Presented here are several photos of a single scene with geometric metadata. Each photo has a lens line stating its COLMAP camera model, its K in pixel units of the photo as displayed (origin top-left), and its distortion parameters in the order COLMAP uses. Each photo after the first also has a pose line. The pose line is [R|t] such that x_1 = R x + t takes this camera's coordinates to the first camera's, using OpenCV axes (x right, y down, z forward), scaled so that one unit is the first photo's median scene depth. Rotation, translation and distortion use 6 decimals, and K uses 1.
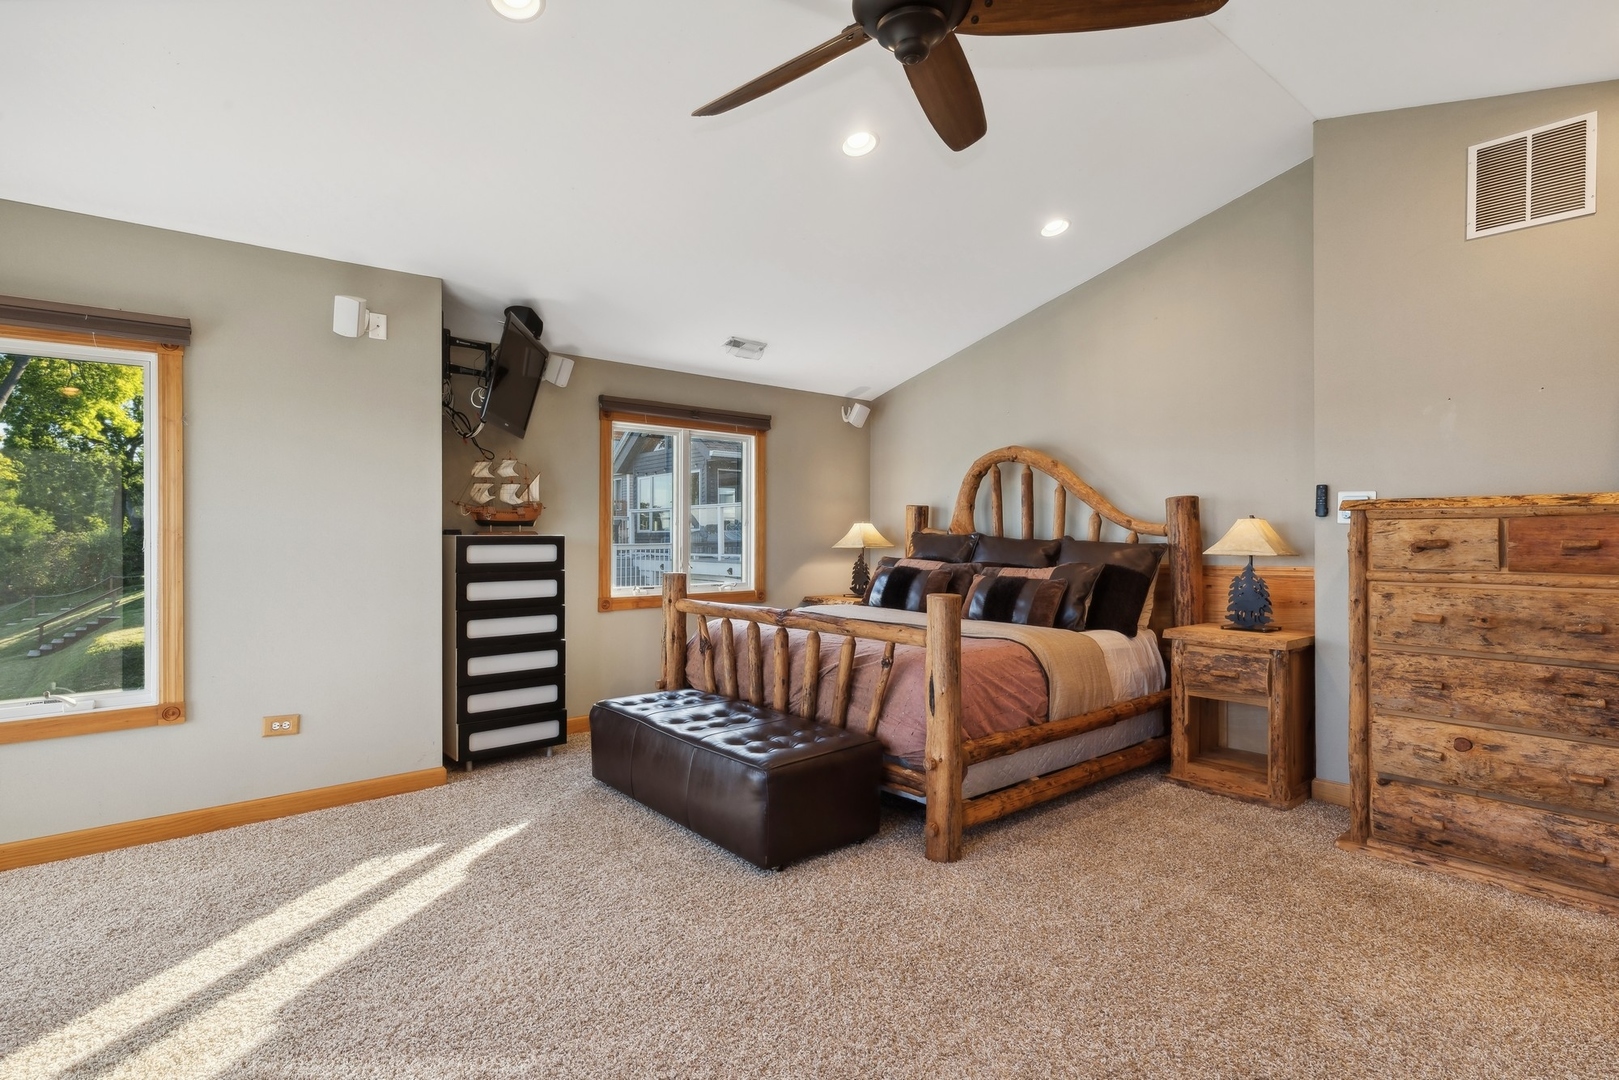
lens RADIAL K [[804.5, 0, 807.3], [0, 804.5, 536.6], [0, 0, 1]] dist [0.000552, 0.000009]
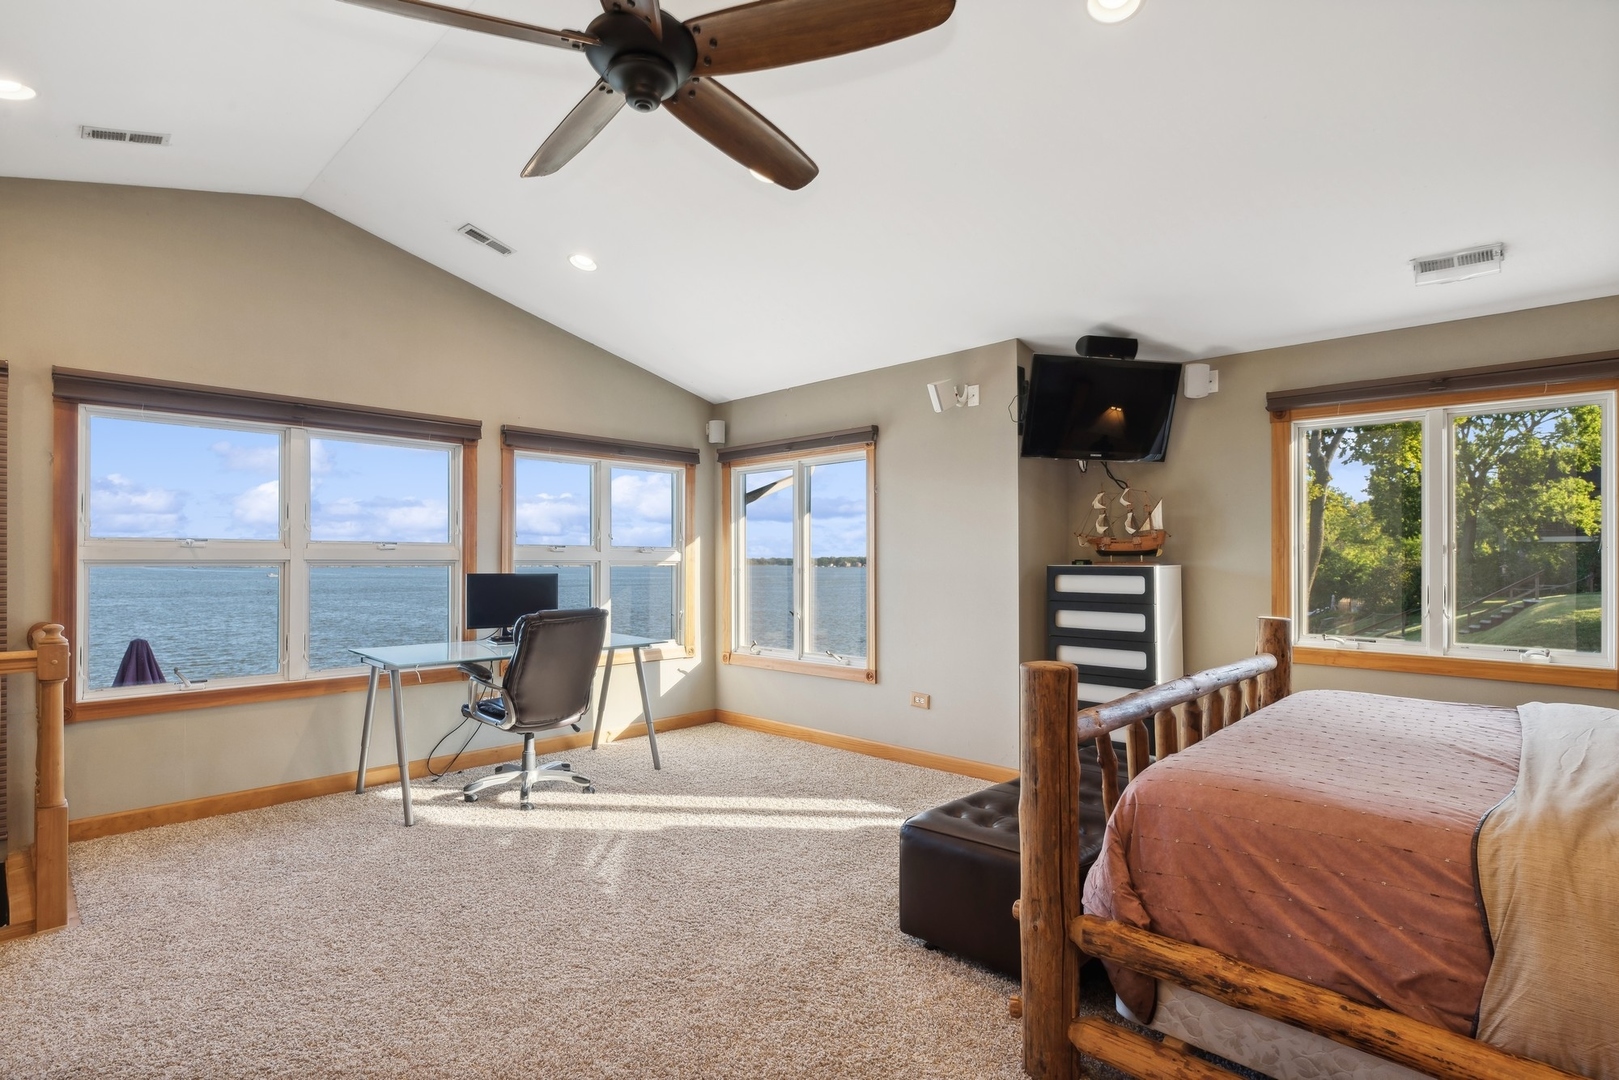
lens RADIAL K [[769.3, 0, 812.6], [0, 769.3, 563.1], [0, 0, 1]] dist [-0.001056, -0.000264]
pose [[0.133506, -0.000040, -0.991048, 0.606639], [-0.012773, 0.999917, -0.001761, 0.001746], [0.990966, 0.012893, 0.133495, 0.599837]]
